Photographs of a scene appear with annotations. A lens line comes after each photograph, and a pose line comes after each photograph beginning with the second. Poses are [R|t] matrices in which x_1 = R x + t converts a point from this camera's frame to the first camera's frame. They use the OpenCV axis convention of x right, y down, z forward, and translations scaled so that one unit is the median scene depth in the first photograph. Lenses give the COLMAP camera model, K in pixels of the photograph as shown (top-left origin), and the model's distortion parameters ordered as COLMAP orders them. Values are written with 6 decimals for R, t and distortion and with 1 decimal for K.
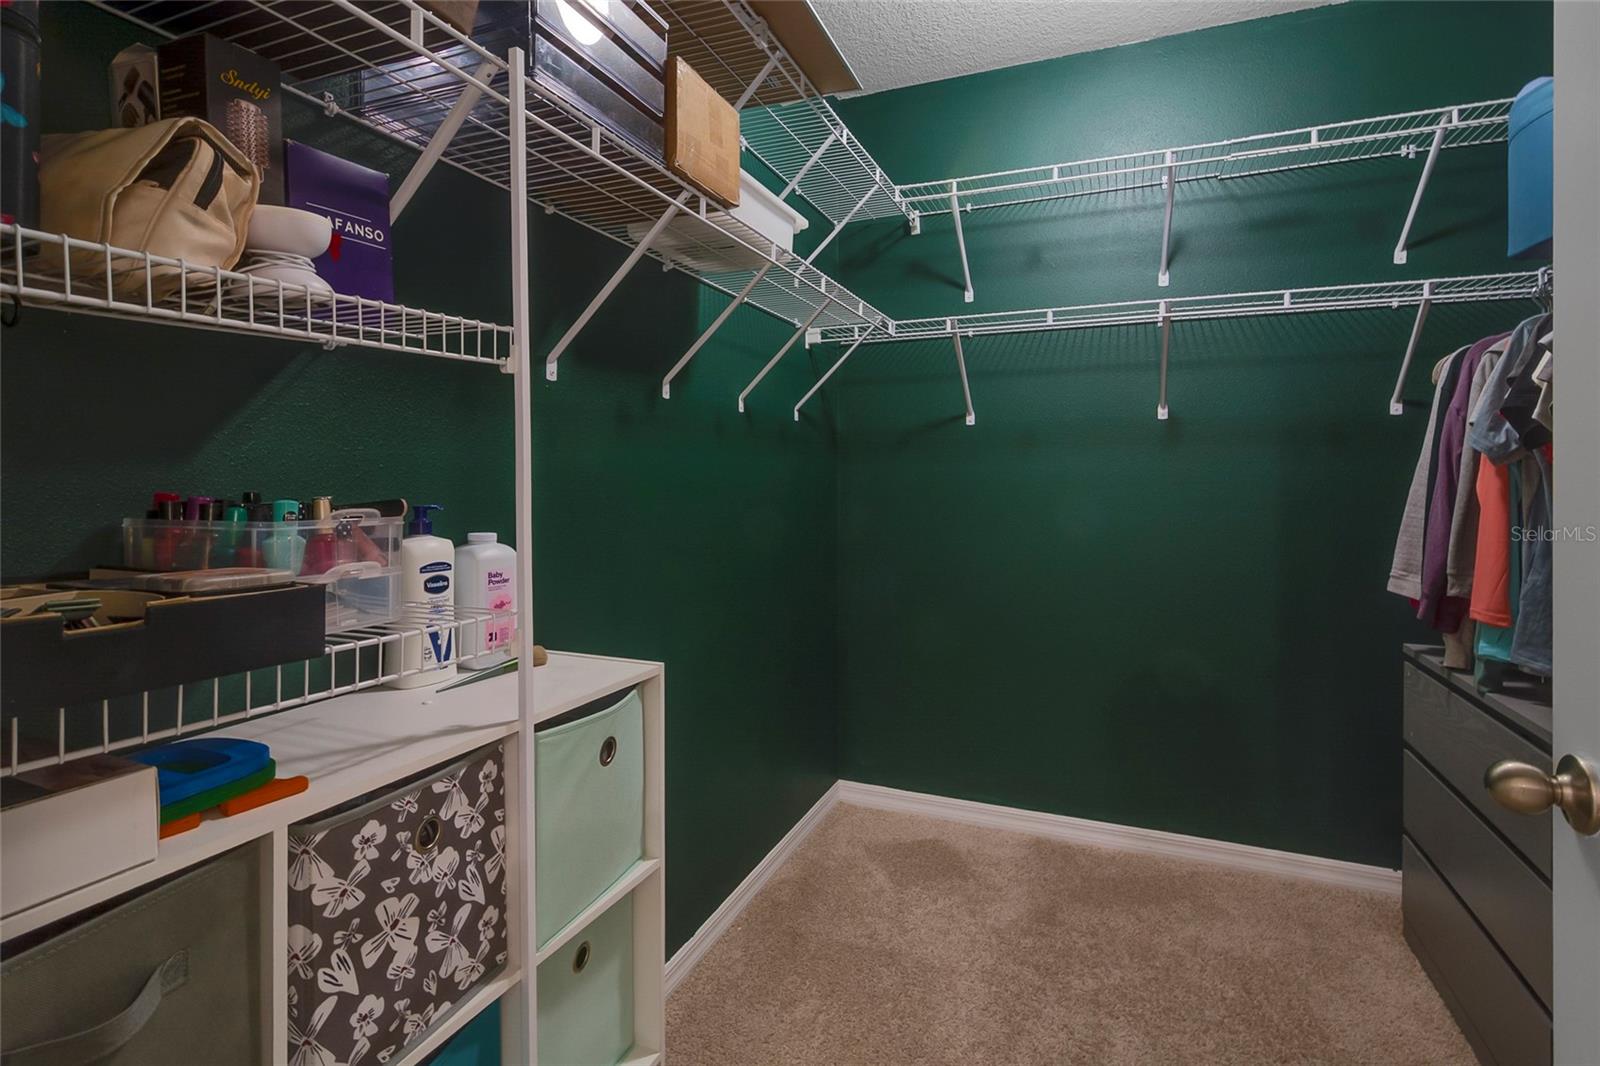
lens RADIAL K [[772.3, 0, 796.9], [0, 772.3, 483.2], [0, 0, 1]] dist [0.003713, -0.000860]
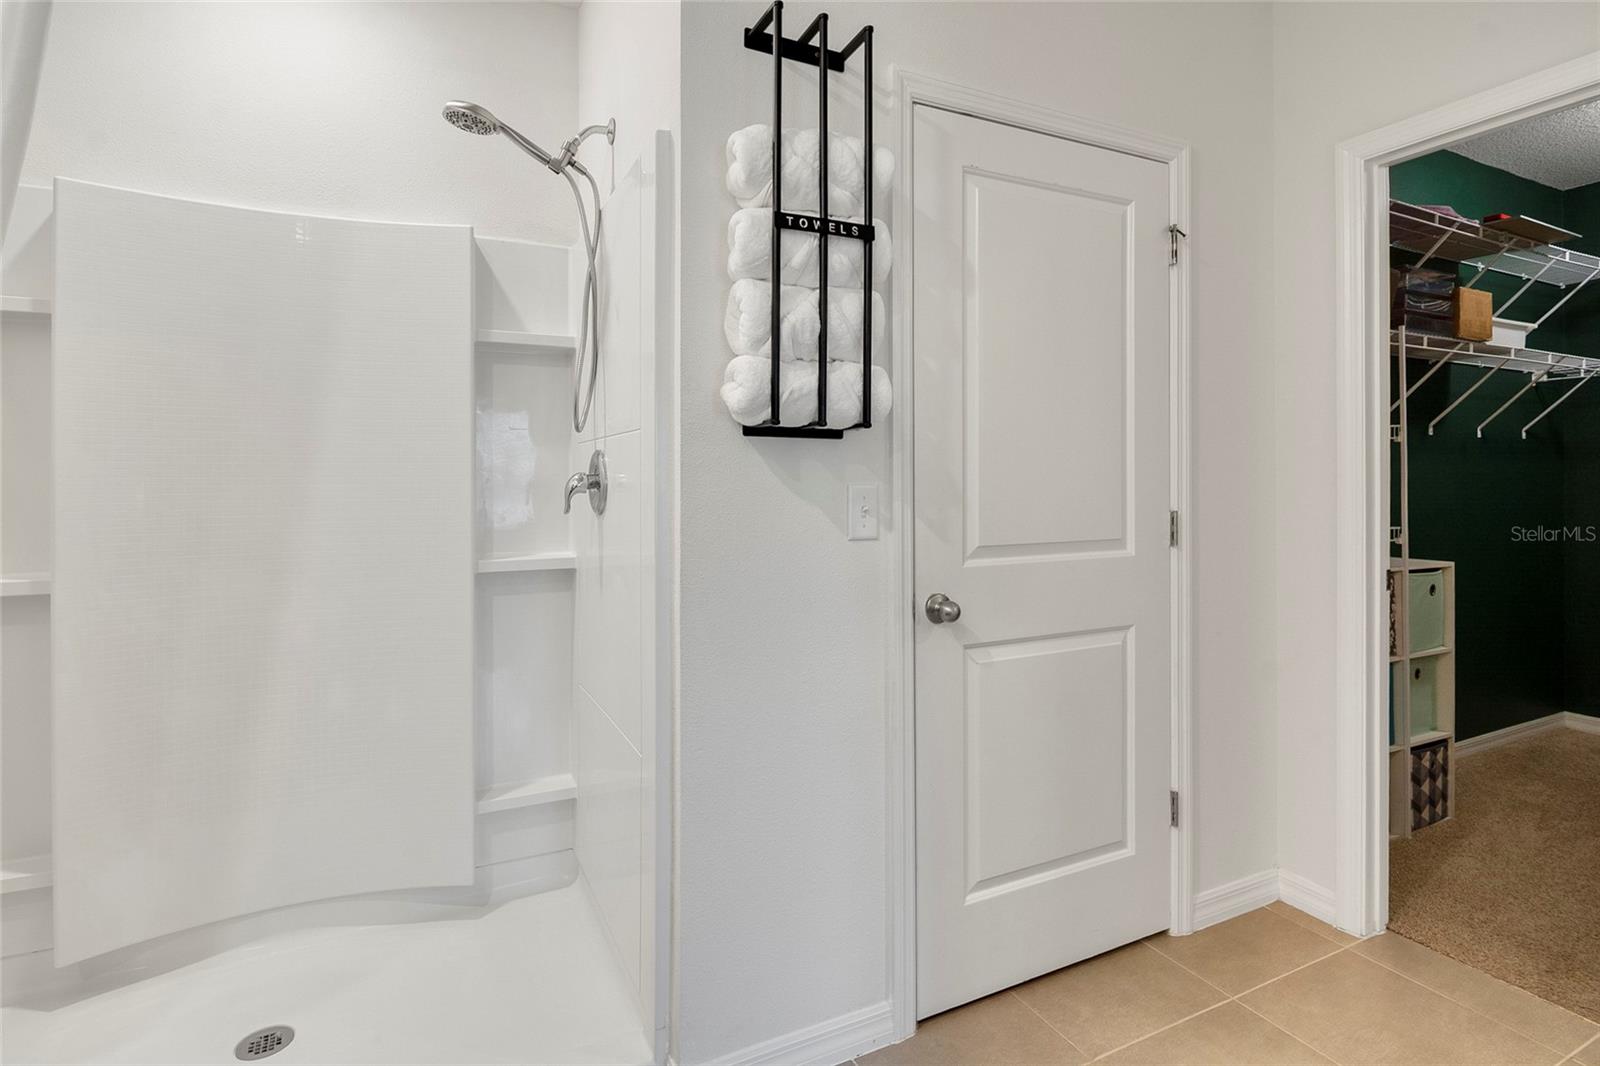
lens RADIAL K [[795.4, 0, 793.2], [0, 795.4, 483.2], [0, 0, 1]] dist [-0.010392, -0.000525]
pose [[0.746117, 0.000537, -0.665814, -0.076819], [-0.003732, 0.999987, -0.003375, 0.019398], [0.665804, 0.005003, 0.746110, -1.934809]]
